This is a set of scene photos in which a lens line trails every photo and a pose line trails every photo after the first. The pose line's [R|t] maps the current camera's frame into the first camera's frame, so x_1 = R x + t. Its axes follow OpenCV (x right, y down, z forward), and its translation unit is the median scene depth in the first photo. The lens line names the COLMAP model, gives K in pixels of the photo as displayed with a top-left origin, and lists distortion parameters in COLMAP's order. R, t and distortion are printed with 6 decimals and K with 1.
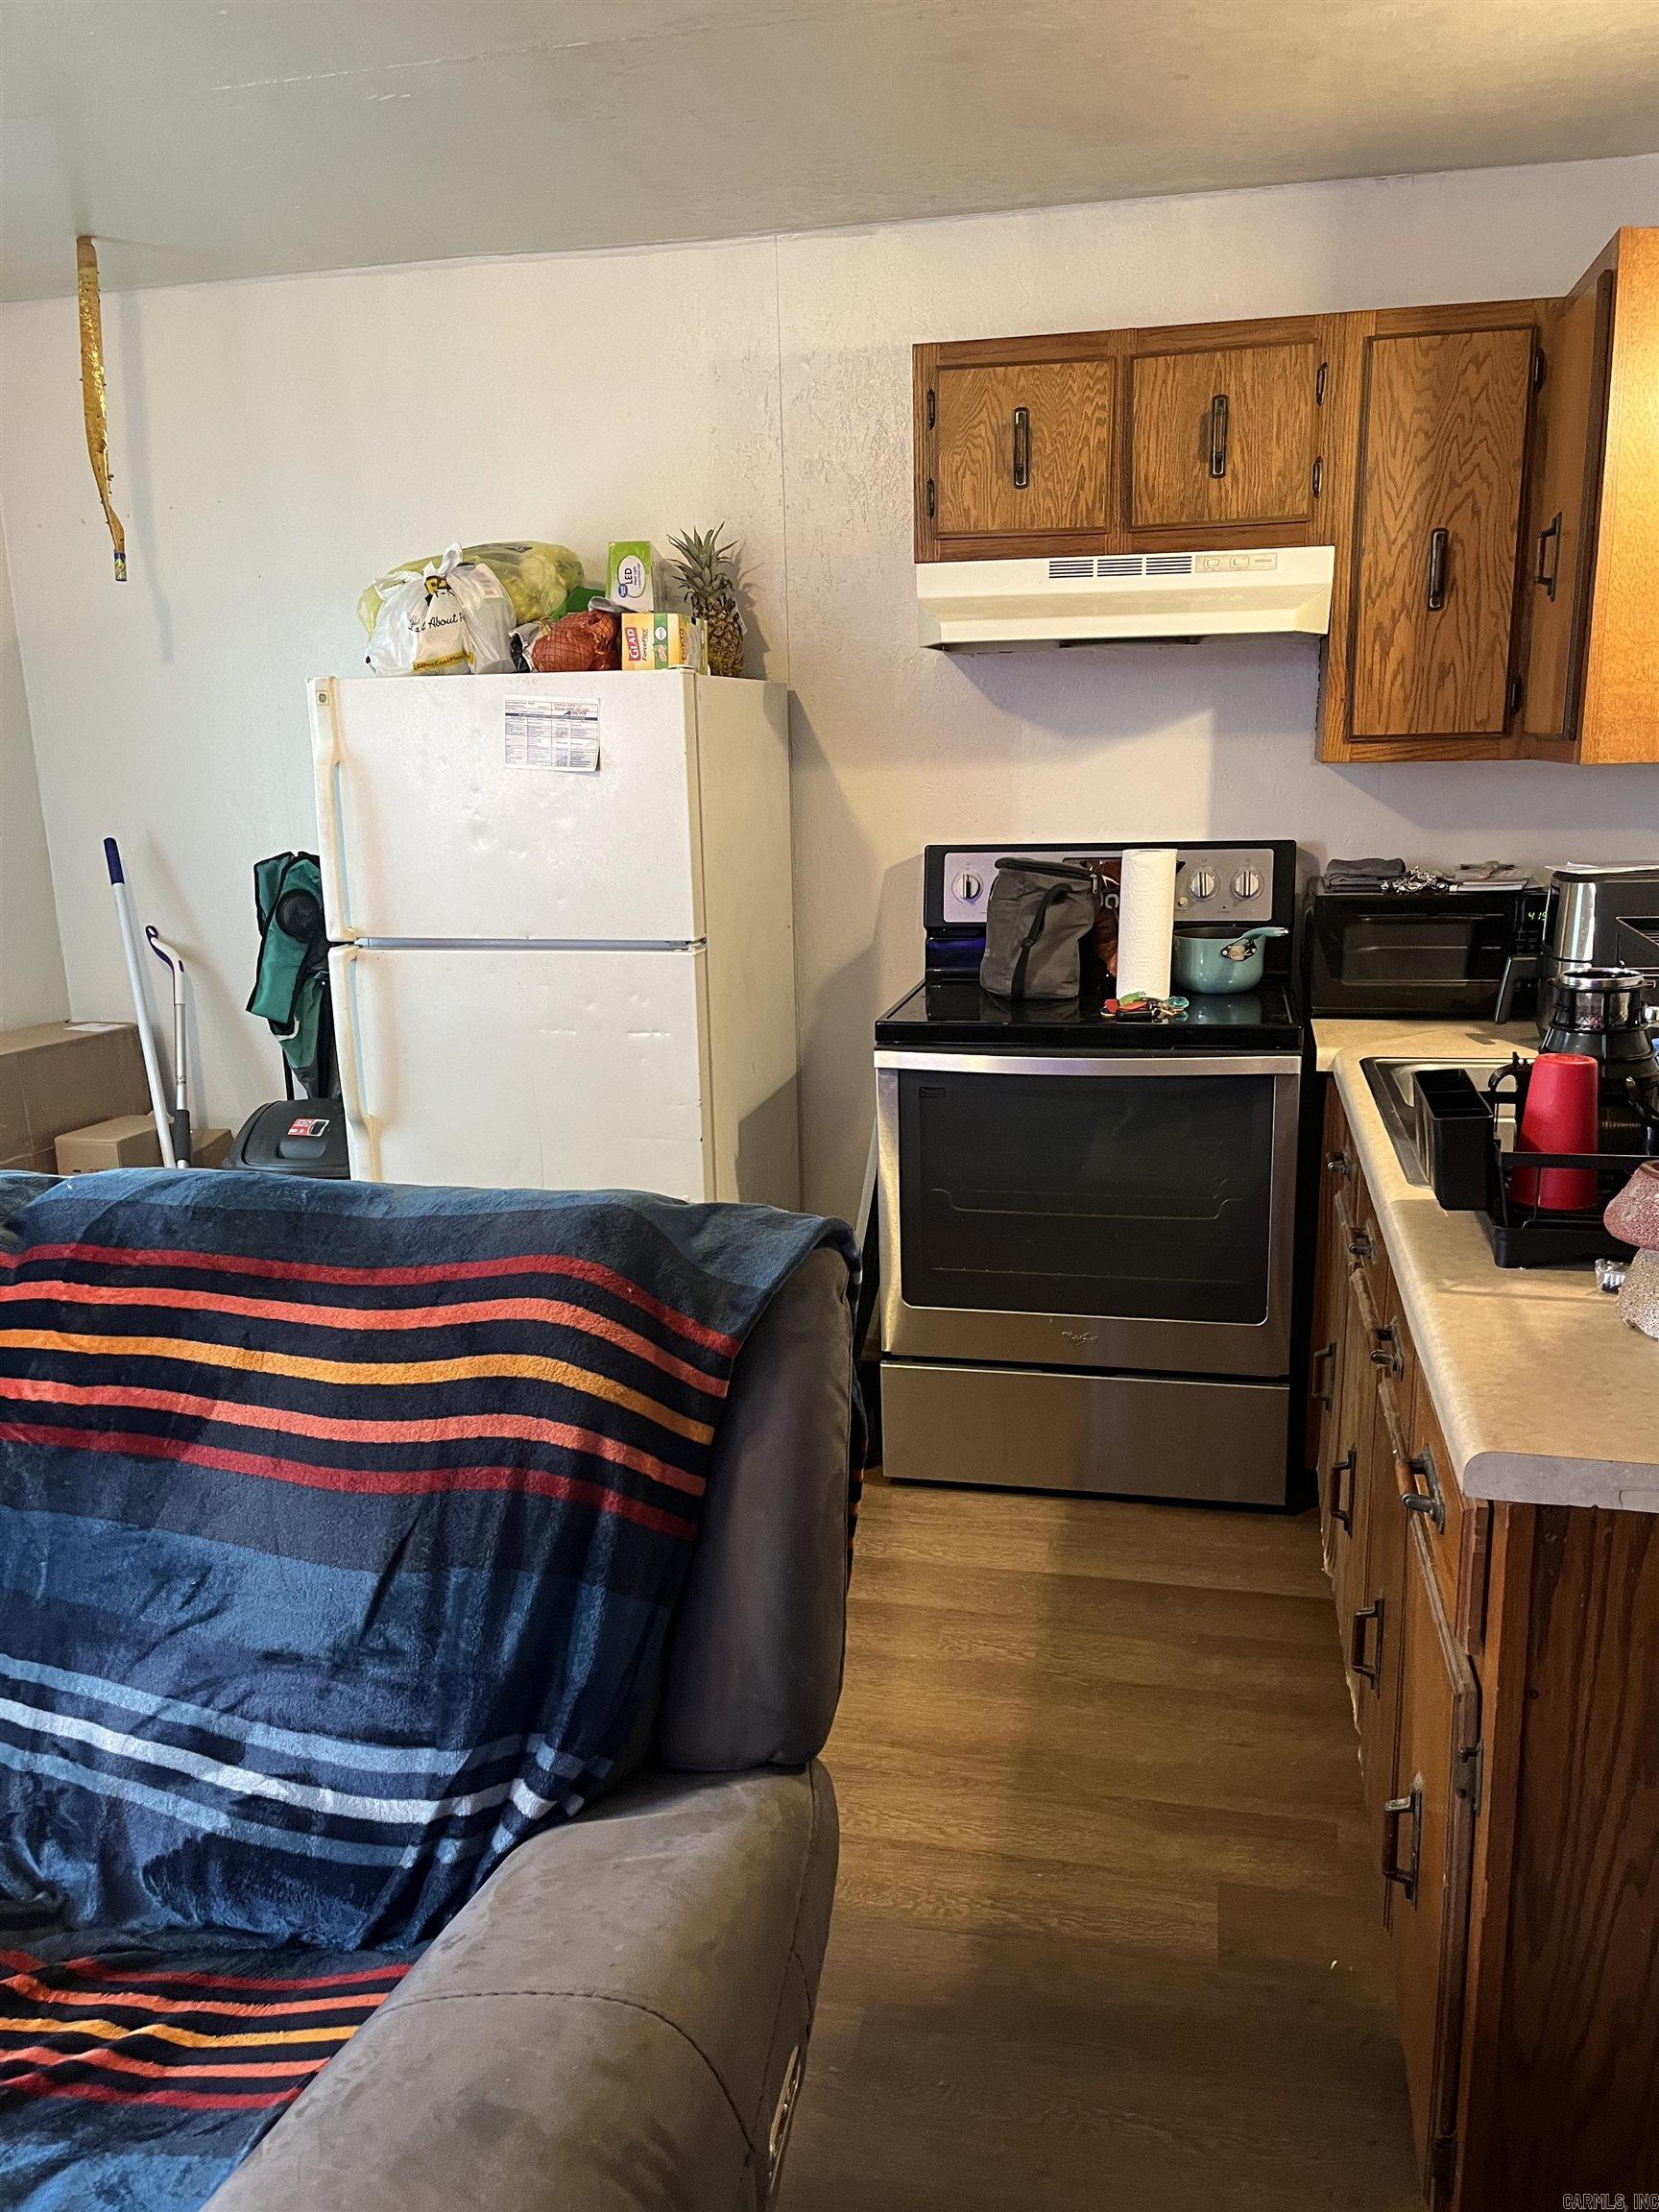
lens RADIAL K [[1654.1, 0, 837.9], [0, 1654.1, 1110.0], [0, 0, 1]] dist [0.070241, -0.104861]
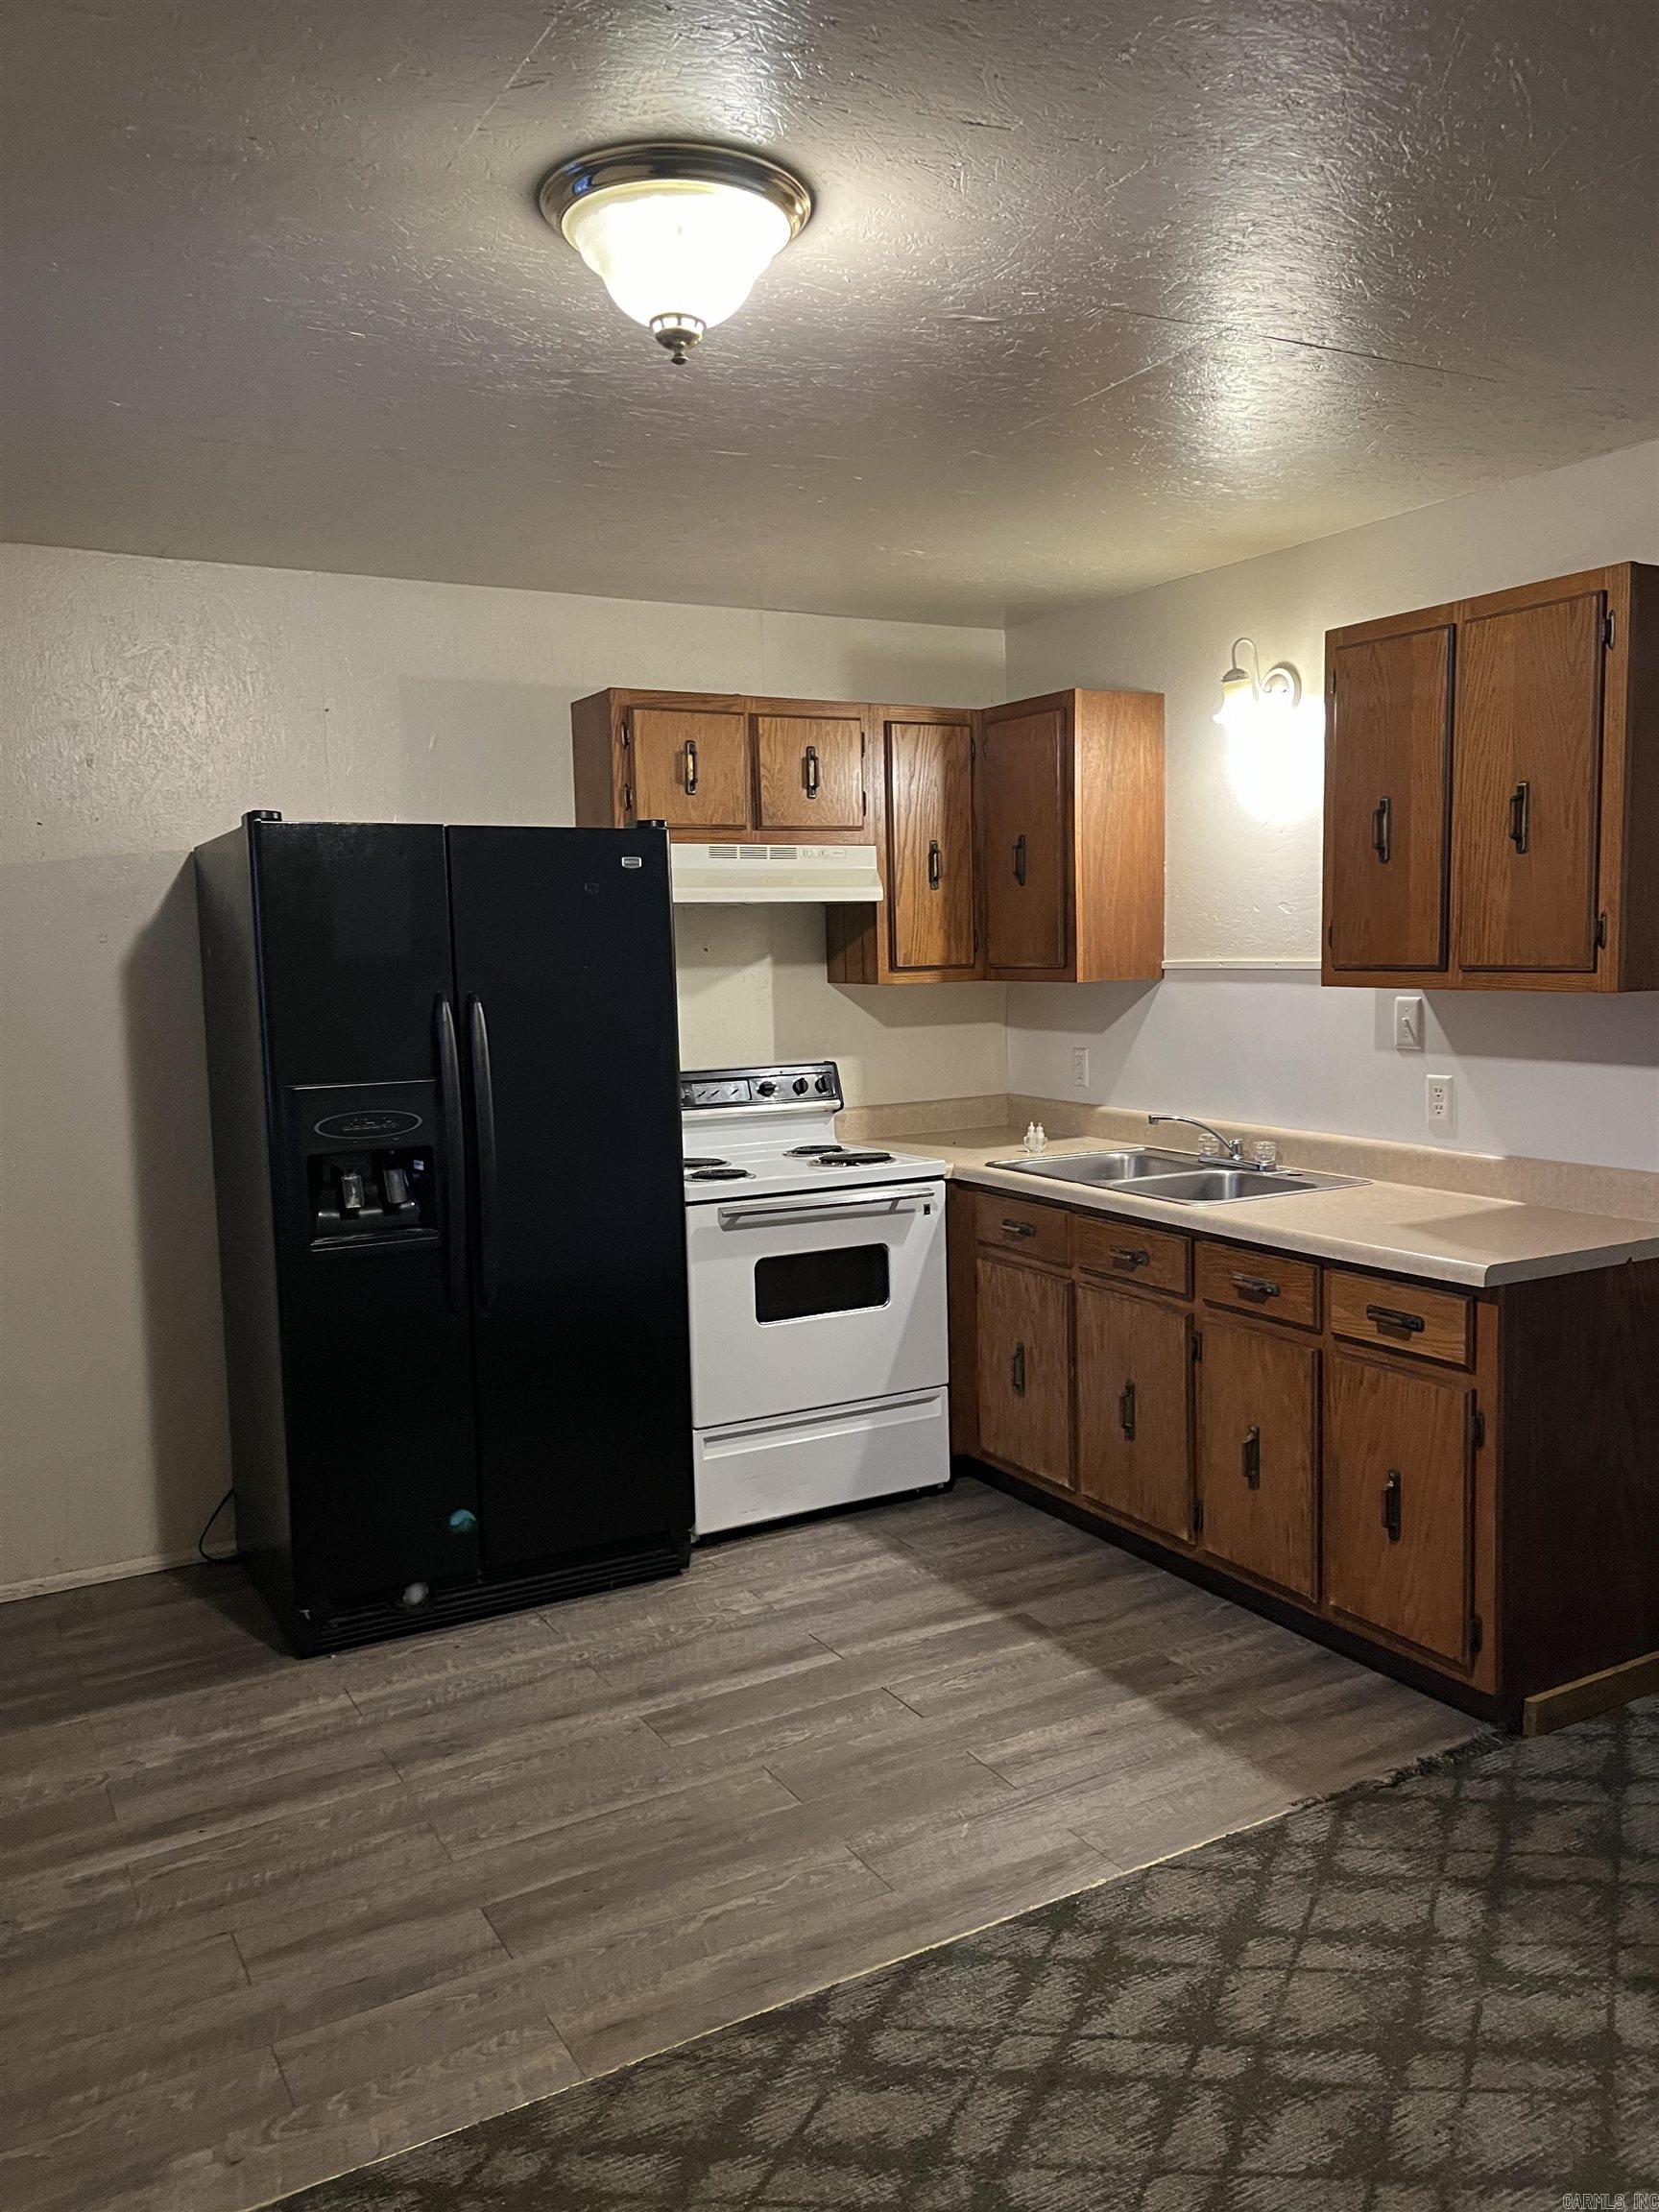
lens RADIAL K [[1654.1, 0, 837.9], [0, 1654.1, 1110.0], [0, 0, 1]] dist [0.070241, -0.104861]
pose [[0.741422, -0.066145, 0.667771, -0.751615], [0.163747, 0.982881, -0.084450, 0.025769], [-0.650754, 0.171959, 0.739561, -0.068603]]
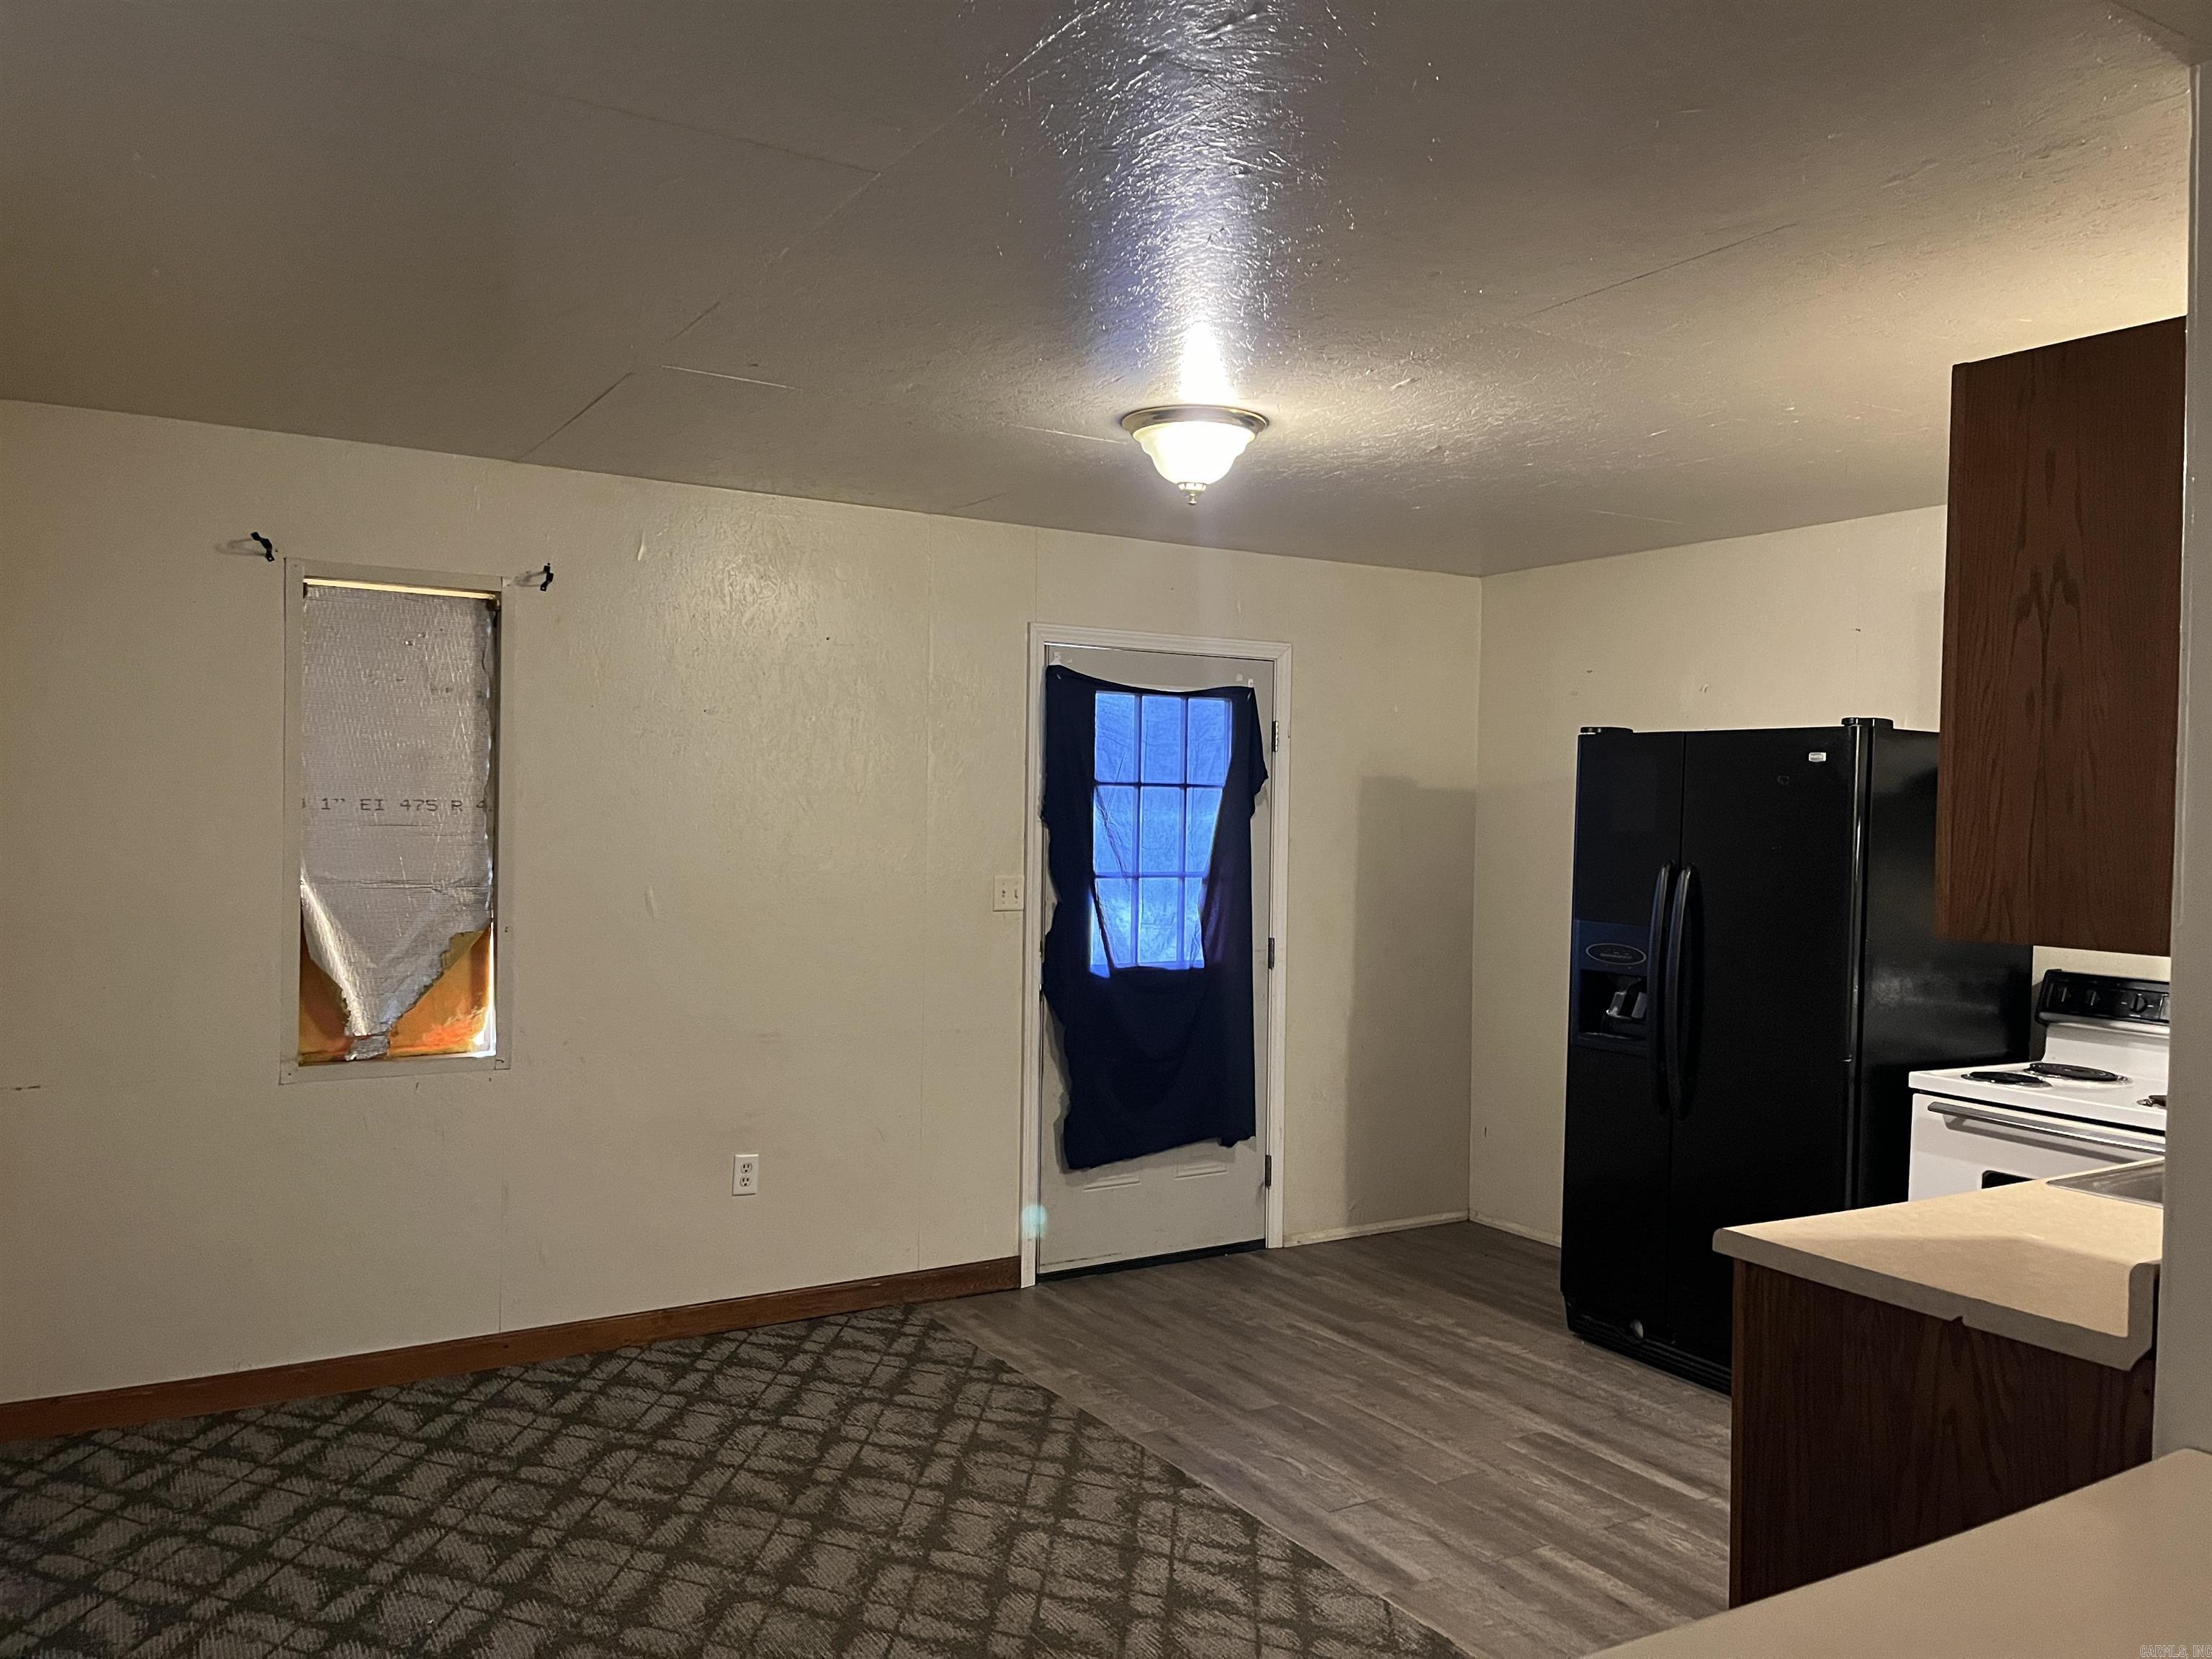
lens RADIAL K [[1654.1, 0, 1117.3], [0, 1654.1, 841.0], [0, 0, 1]] dist [0.070241, -0.104861]
pose [[0.694124, 0.049412, -0.718158, 0.536435], [-0.199378, 0.971809, -0.125842, 0.069515], [0.691694, 0.230535, 0.684407, -0.404670]]
